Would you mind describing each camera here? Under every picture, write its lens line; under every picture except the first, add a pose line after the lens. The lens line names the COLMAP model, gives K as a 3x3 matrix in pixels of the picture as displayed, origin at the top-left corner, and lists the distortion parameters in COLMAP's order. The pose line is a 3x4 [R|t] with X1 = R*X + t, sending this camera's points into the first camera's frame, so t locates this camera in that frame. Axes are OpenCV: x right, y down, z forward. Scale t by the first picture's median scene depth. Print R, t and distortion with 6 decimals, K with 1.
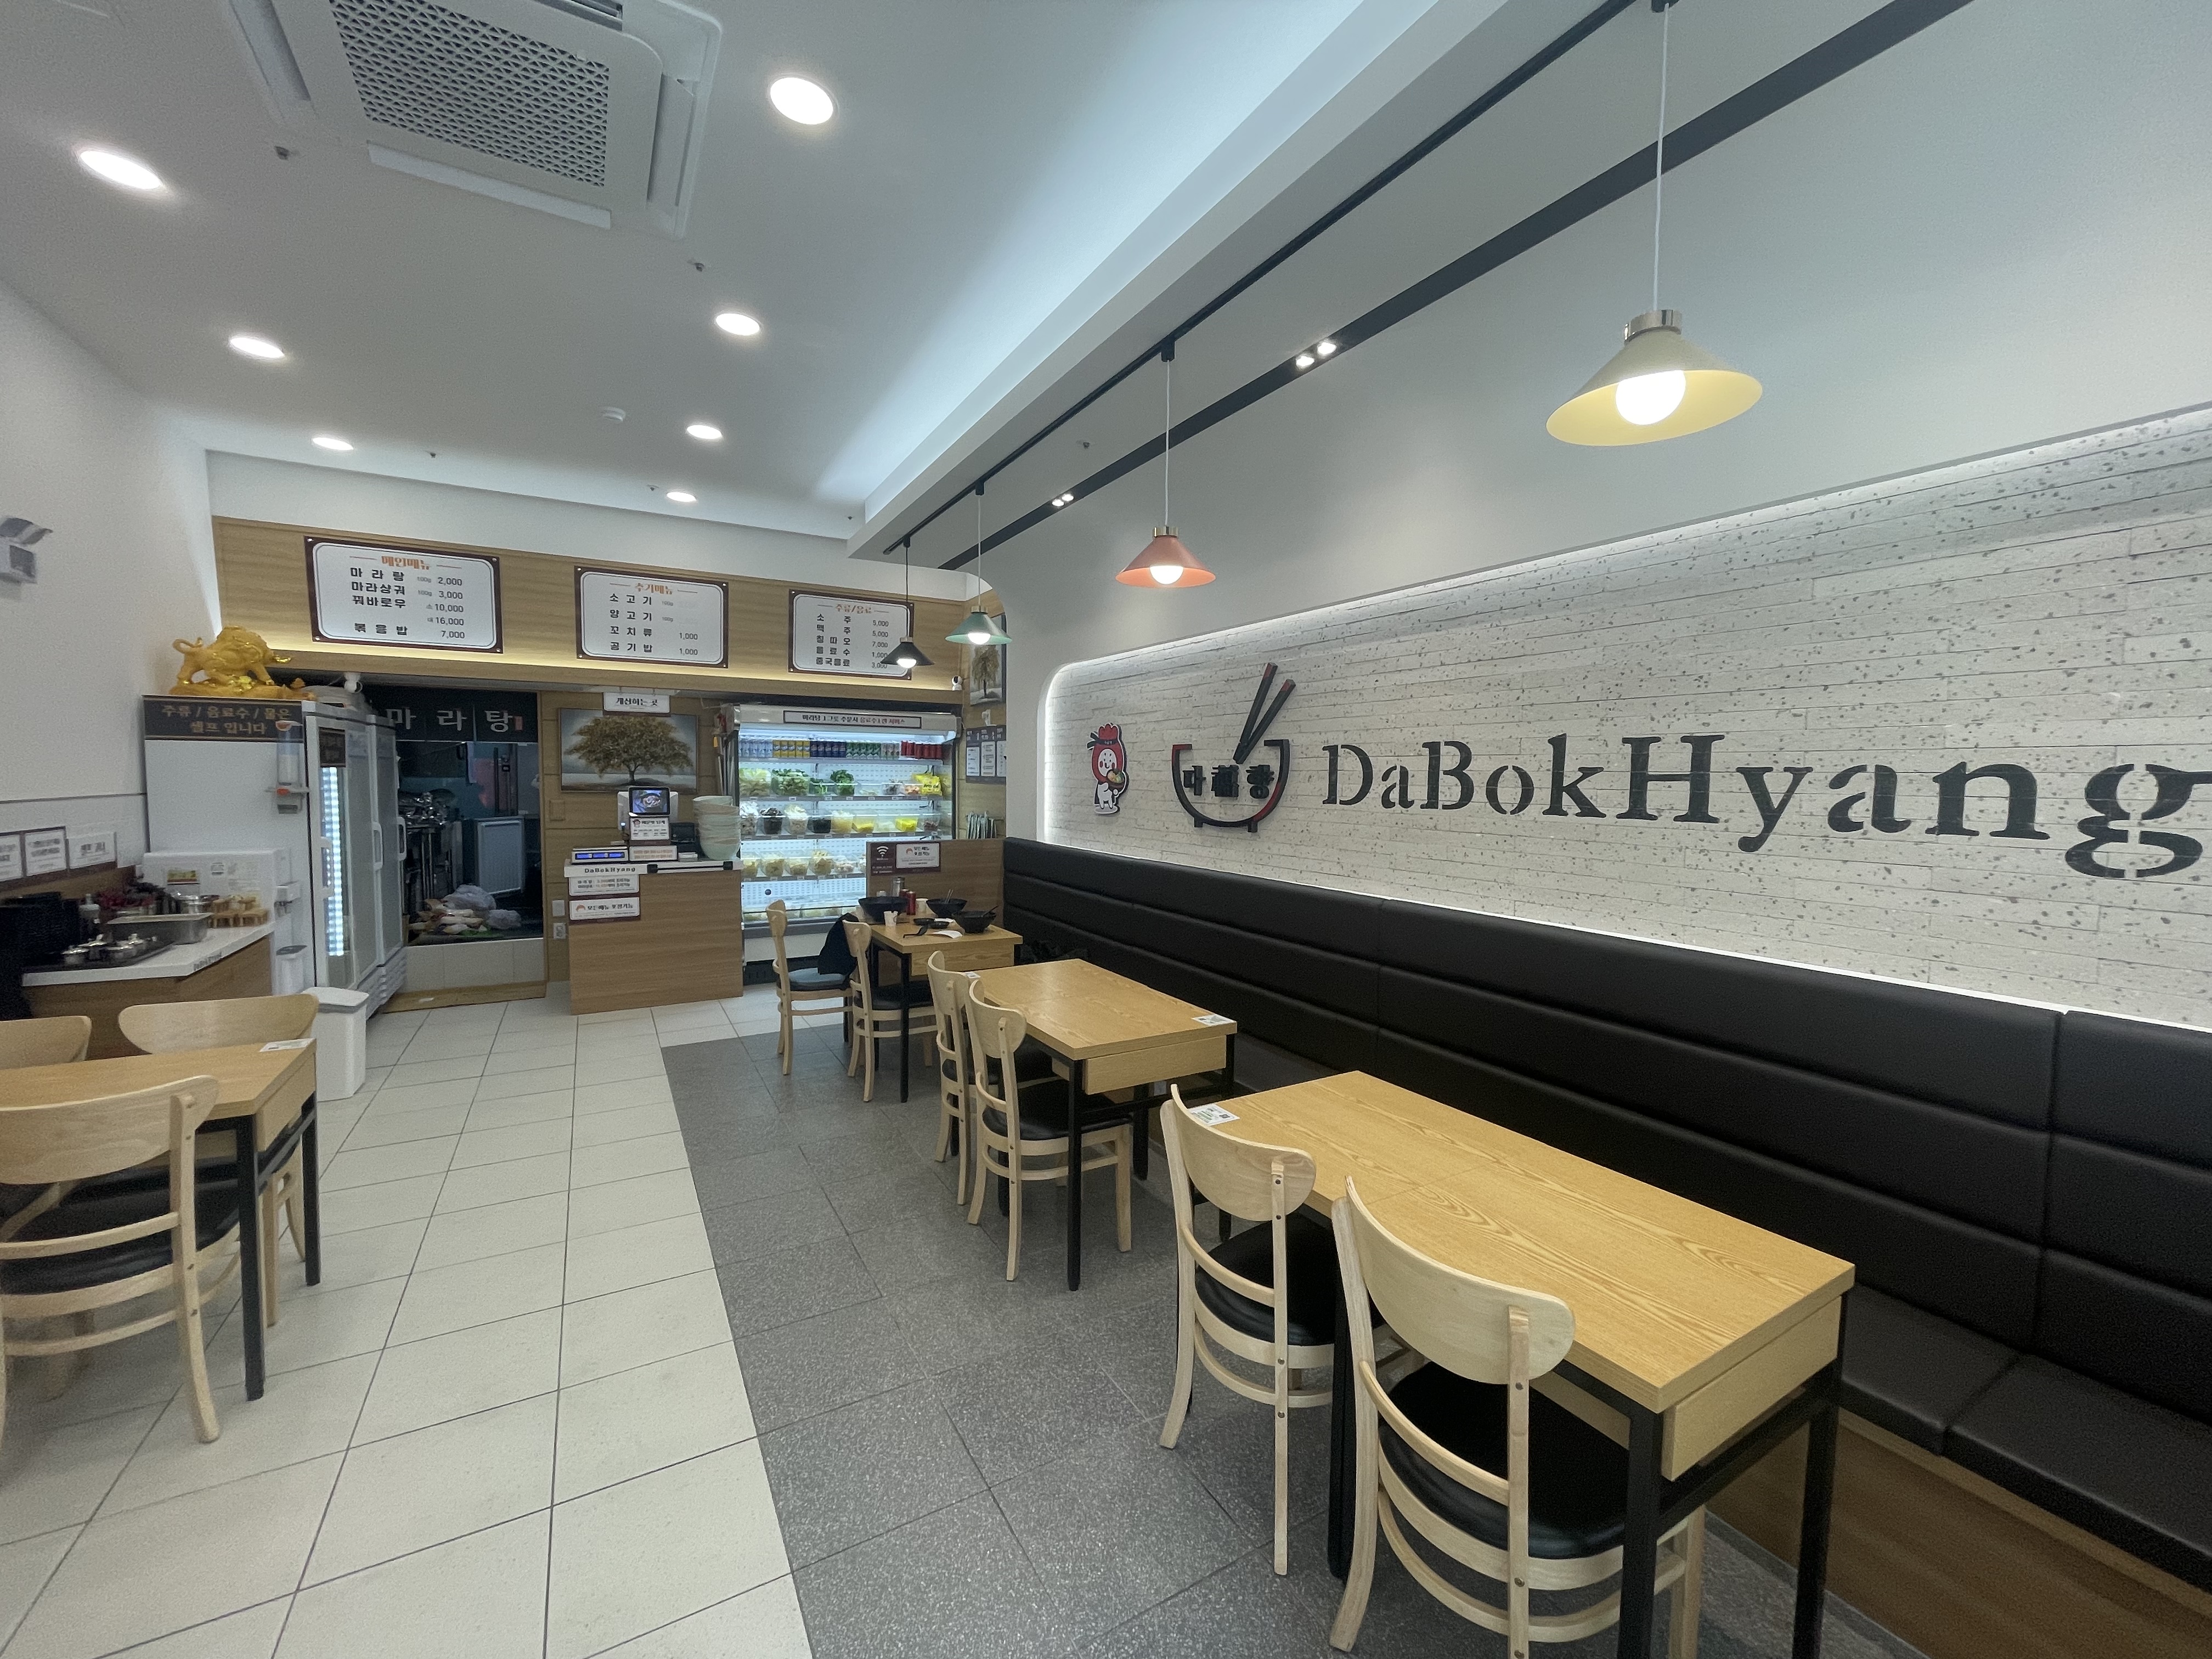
lens RADIAL K [[885.5, 0, 1110.0], [0, 885.5, 821.4], [0, 0, 1]] dist [-0.000004, 0.000000]
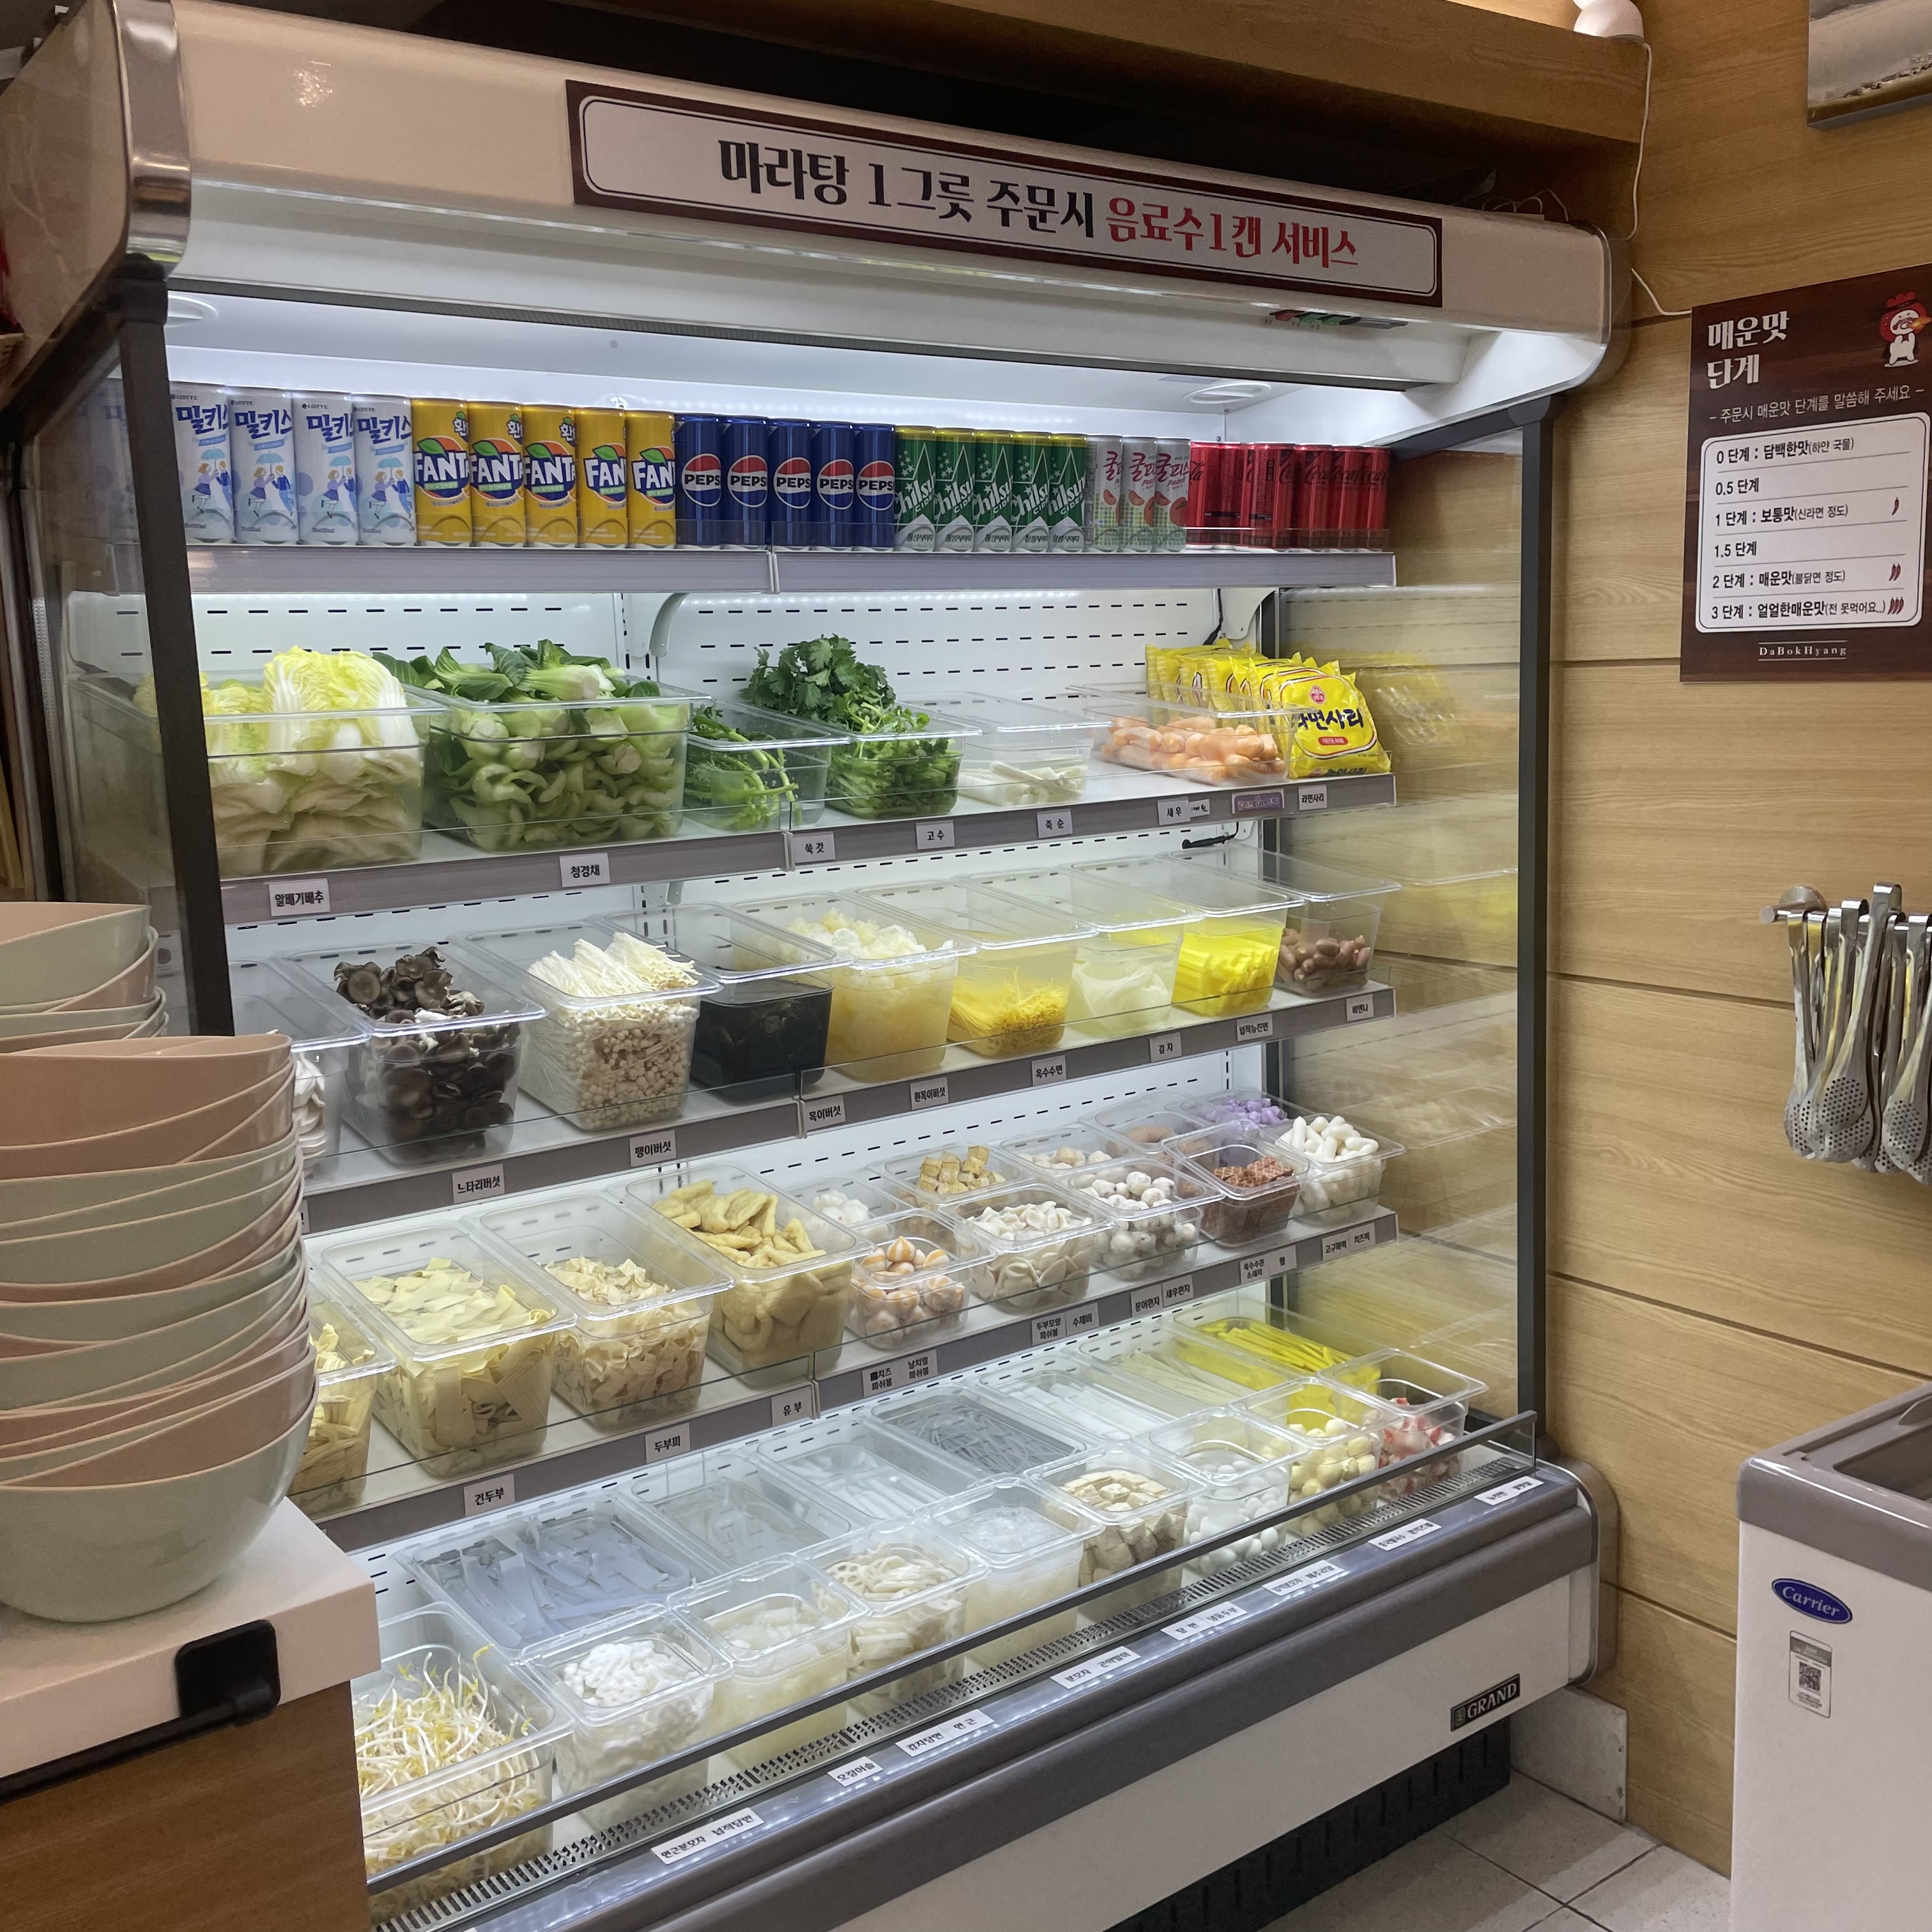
lens RADIAL K [[1990.8, 0, 965.8], [0, 1990.8, 970.8], [0, 0, 1]] dist [-0.022616, 0.000000]
pose [[0.991307, -0.066014, 0.113813, -0.328845], [0.054121, 0.993042, 0.104590, -0.037758], [-0.119926, -0.097521, 0.987981, 0.688245]]
